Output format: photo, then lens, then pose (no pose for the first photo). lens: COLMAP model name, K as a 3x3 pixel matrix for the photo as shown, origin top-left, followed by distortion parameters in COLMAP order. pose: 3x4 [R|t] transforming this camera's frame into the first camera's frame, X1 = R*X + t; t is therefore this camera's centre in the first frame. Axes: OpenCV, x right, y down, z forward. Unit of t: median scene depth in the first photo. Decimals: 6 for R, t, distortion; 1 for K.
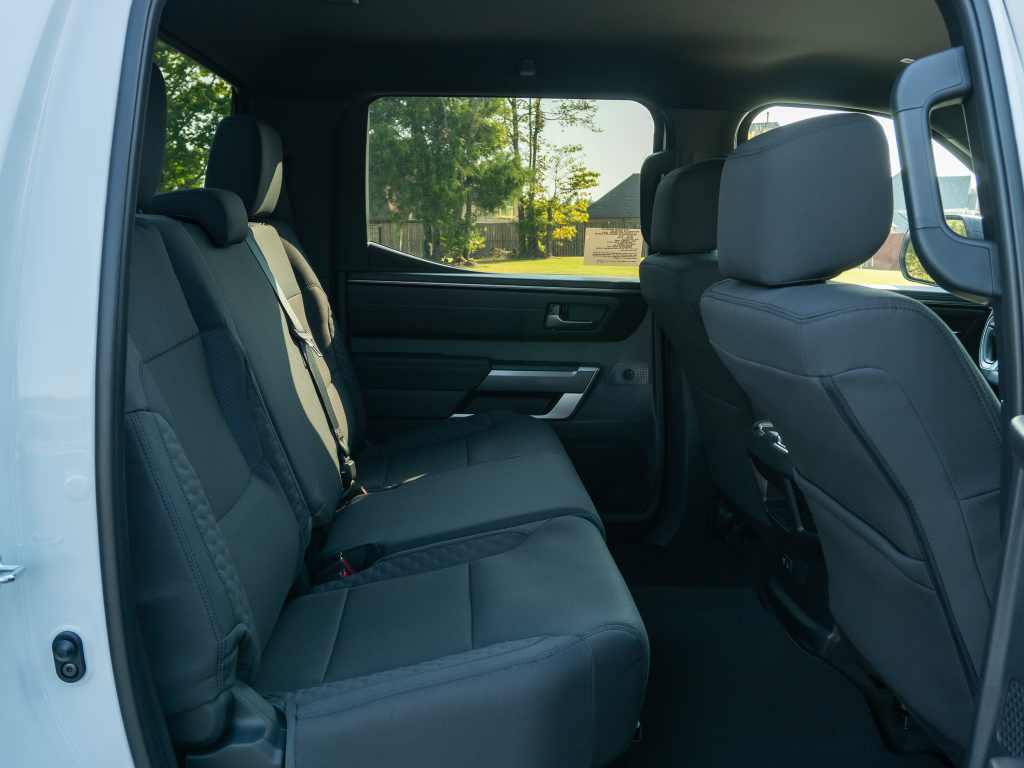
lens RADIAL K [[1001.3, 0, 512.0], [0, 1001.3, 383.0], [0, 0, 1]] dist [-0.016213, 0.000000]
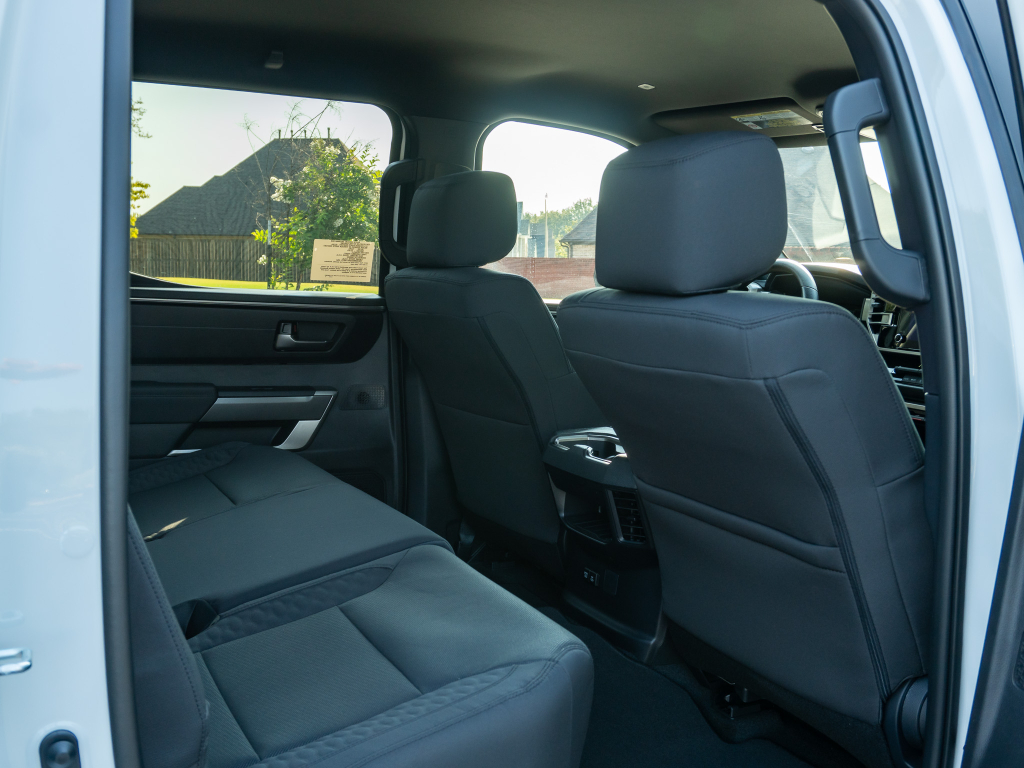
lens RADIAL K [[1078.0, 0, 512.2], [0, 1078.0, 386.0], [0, 0, 1]] dist [-0.022441, 0.000000]
pose [[0.910641, -0.030723, 0.412055, -0.178993], [0.041823, 0.998964, -0.017945, 0.004601], [-0.411077, 0.033575, 0.910982, 0.034480]]
